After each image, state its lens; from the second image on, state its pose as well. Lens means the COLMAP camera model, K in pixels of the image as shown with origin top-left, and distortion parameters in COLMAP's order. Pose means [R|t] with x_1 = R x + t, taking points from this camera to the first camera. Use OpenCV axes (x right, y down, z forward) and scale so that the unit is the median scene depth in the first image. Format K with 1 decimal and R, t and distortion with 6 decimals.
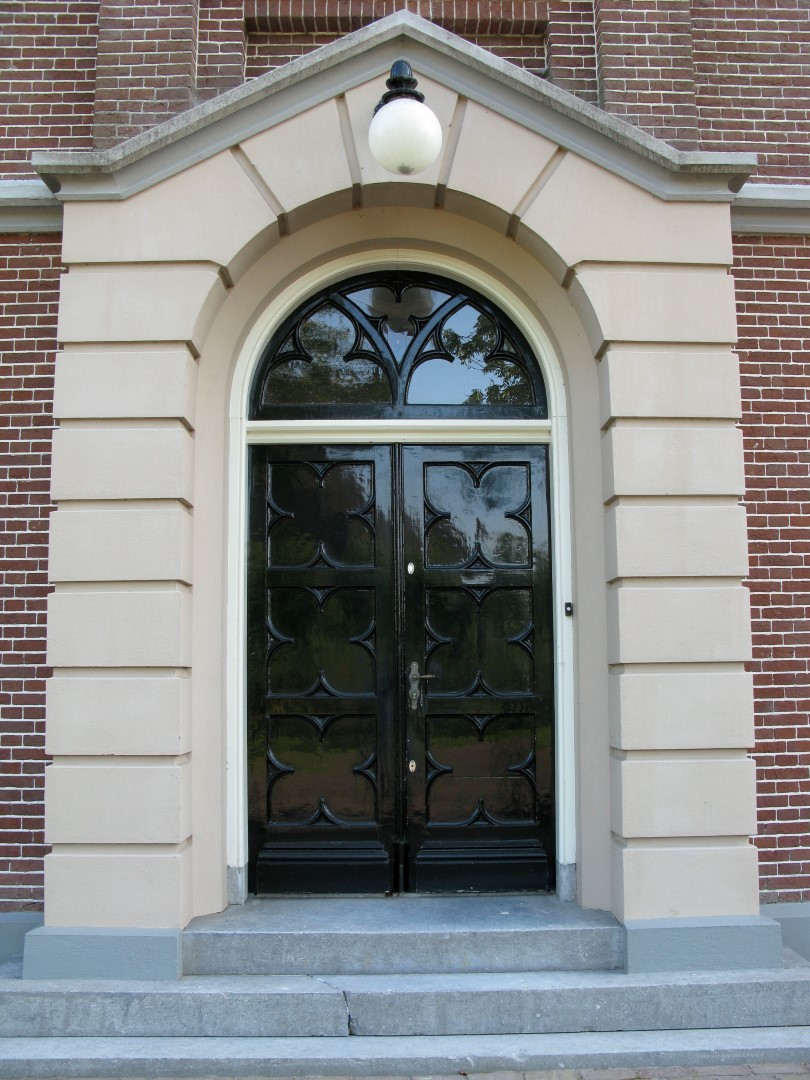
lens RADIAL K [[1080.1, 0, 405.0], [0, 1080.1, 540.0], [0, 0, 1]] dist [-0.171941, 0.204113]
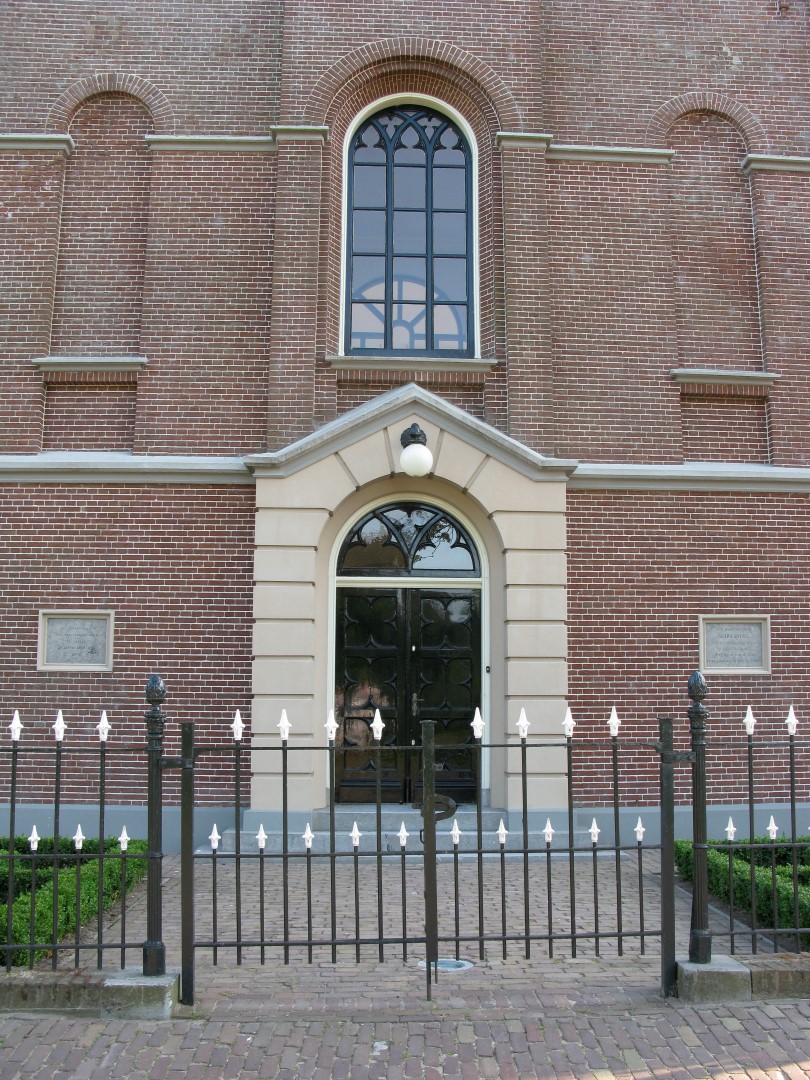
lens RADIAL K [[1080.1, 0, 405.0], [0, 1080.1, 540.0], [0, 0, 1]] dist [-0.171941, 0.204113]
pose [[0.999602, 0.016199, 0.023083, -0.064928], [-0.015566, 0.999505, -0.027322, -0.130229], [-0.023514, 0.026951, 0.999360, -1.126970]]
